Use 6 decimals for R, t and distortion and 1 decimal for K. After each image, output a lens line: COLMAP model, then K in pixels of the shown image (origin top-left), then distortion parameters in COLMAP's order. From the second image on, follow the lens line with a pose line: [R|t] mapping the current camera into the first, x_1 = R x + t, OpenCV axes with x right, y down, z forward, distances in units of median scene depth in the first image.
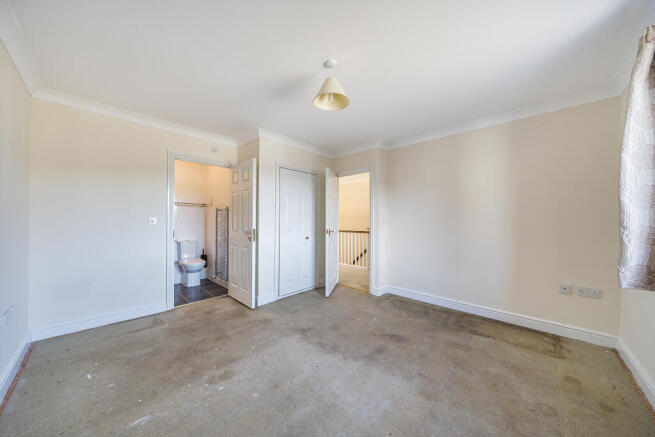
lens RADIAL K [[224.3, 0, 328.5], [0, 224.3, 222.1], [0, 0, 1]] dist [-0.000841, -0.000129]
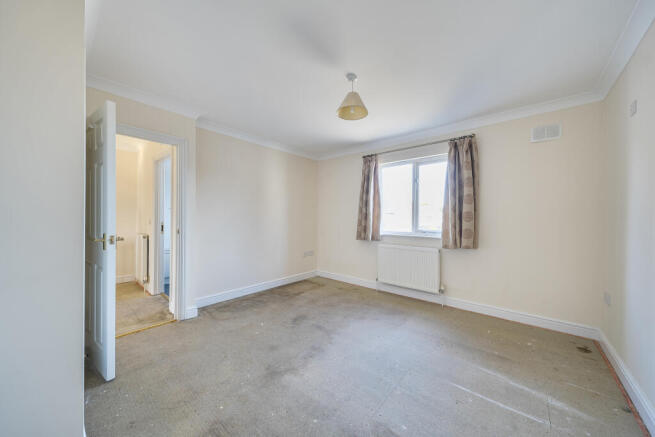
lens RADIAL K [[234.5, 0, 325.1], [0, 234.5, 217.0], [0, 0, 1]] dist [-0.004999, 0.000048]
pose [[-0.053968, 0.003688, 0.998536, -0.798165], [0.001894, 0.999992, -0.003591, -0.000754], [-0.998541, 0.001697, -0.053975, 0.819197]]
